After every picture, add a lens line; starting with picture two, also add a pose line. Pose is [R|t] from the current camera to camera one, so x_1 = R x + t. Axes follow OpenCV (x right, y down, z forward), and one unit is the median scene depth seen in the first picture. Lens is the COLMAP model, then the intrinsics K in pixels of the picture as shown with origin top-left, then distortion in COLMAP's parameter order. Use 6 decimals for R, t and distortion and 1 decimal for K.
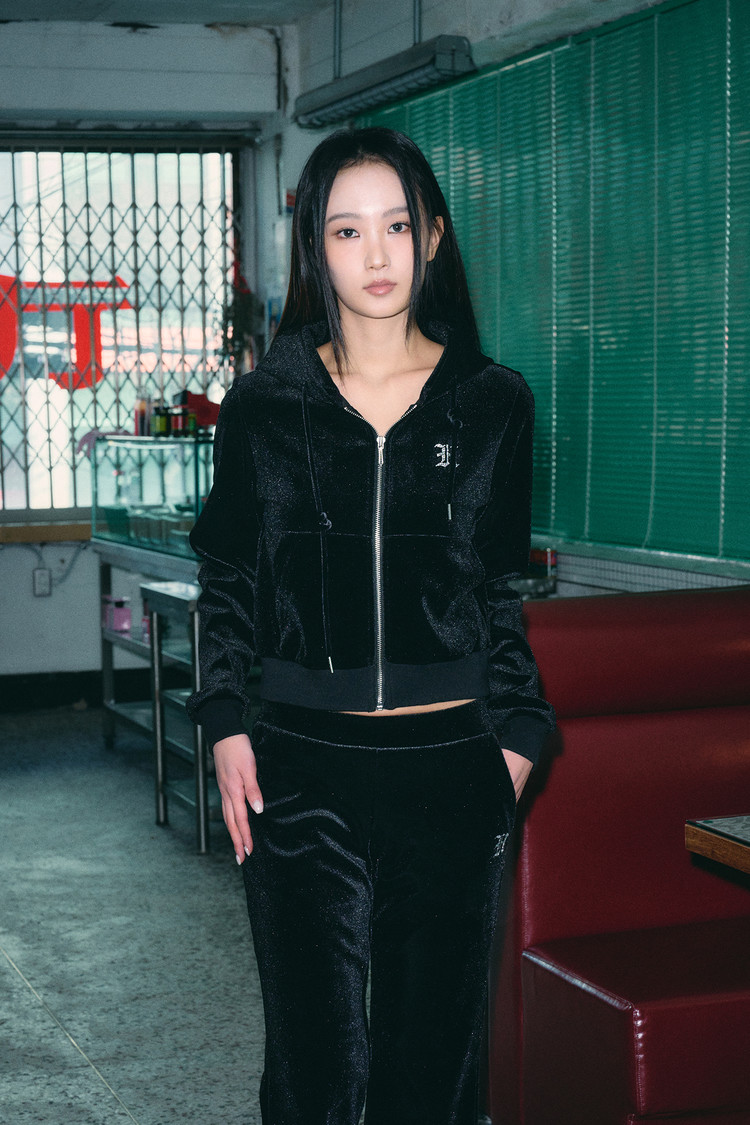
lens RADIAL K [[2226.5, 0, 375.0], [0, 2226.5, 562.5], [0, 0, 1]] dist [0.005838, 0.024205]
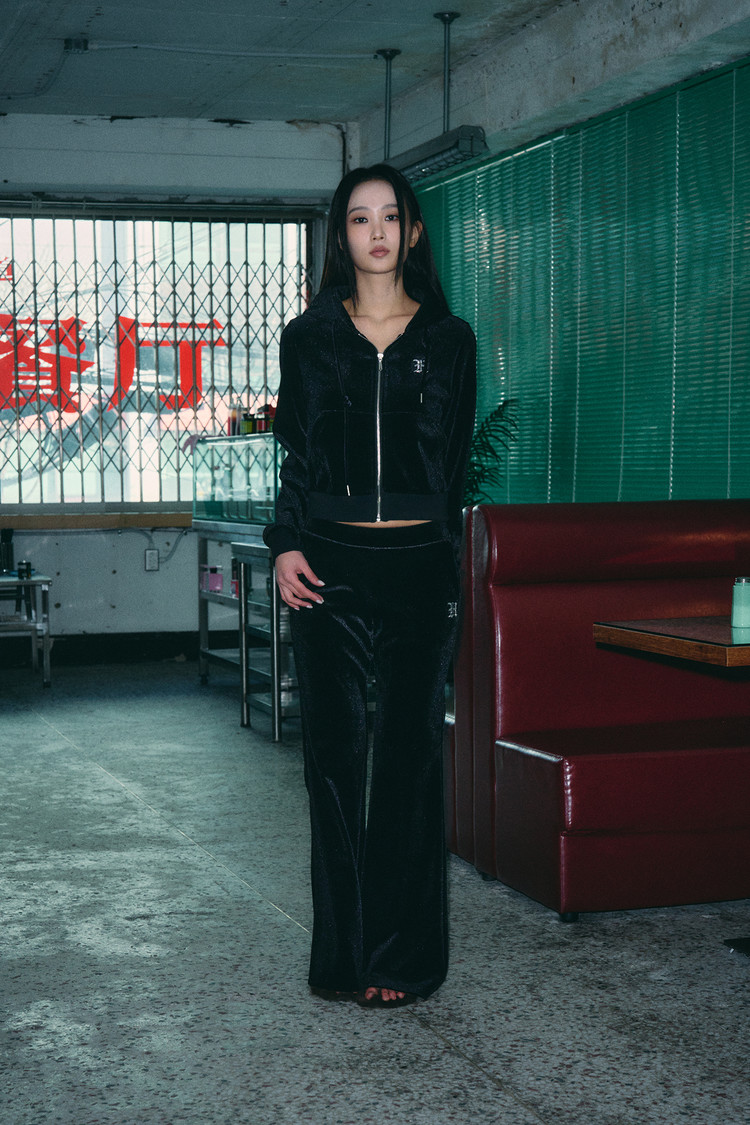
lens RADIAL K [[1986.1, 0, 375.0], [0, 1986.1, 562.5], [0, 0, 1]] dist [0.022975, -0.068248]
pose [[0.999527, 0.011597, -0.028471, 0.010952], [-0.012298, 0.999623, -0.024556, 0.043389], [0.028176, 0.024894, 0.999293, -0.146312]]
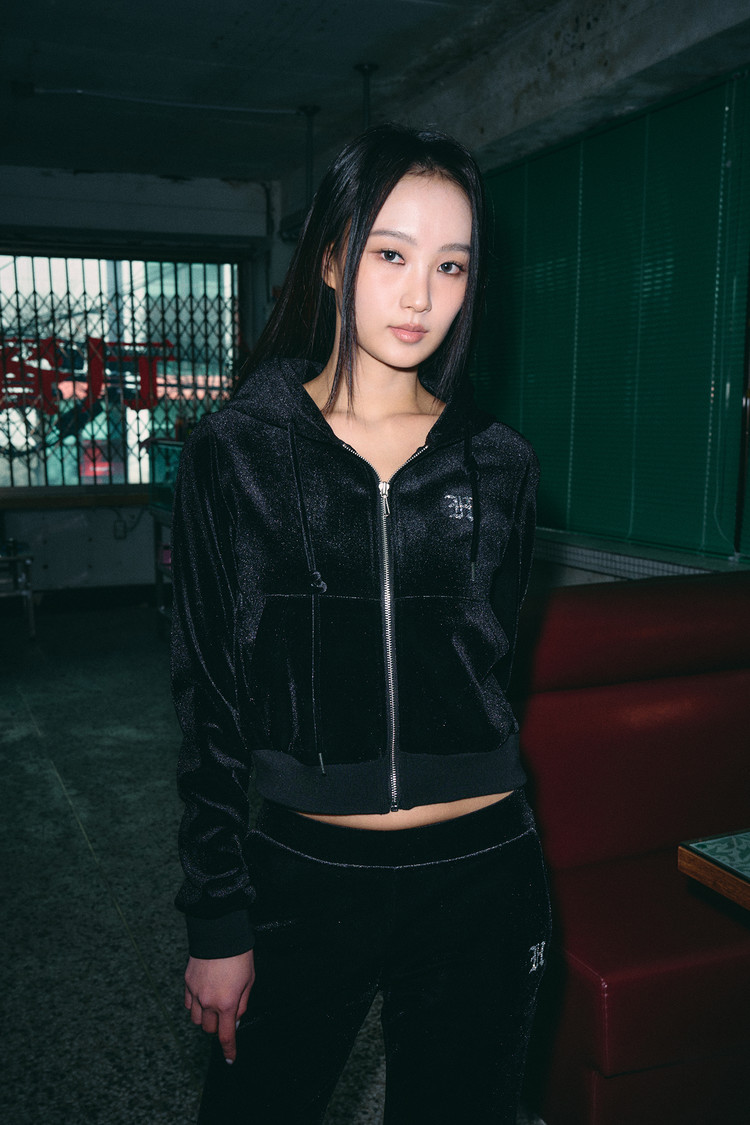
lens RADIAL K [[1146.3, 0, 375.0], [0, 1146.3, 562.5], [0, 0, 1]] dist [-0.003966, 0.163561]
pose [[0.998419, 0.004856, 0.056007, -0.013157], [-0.007915, 0.998481, 0.054526, -0.017192], [-0.055657, -0.054883, 0.996940, 0.188394]]
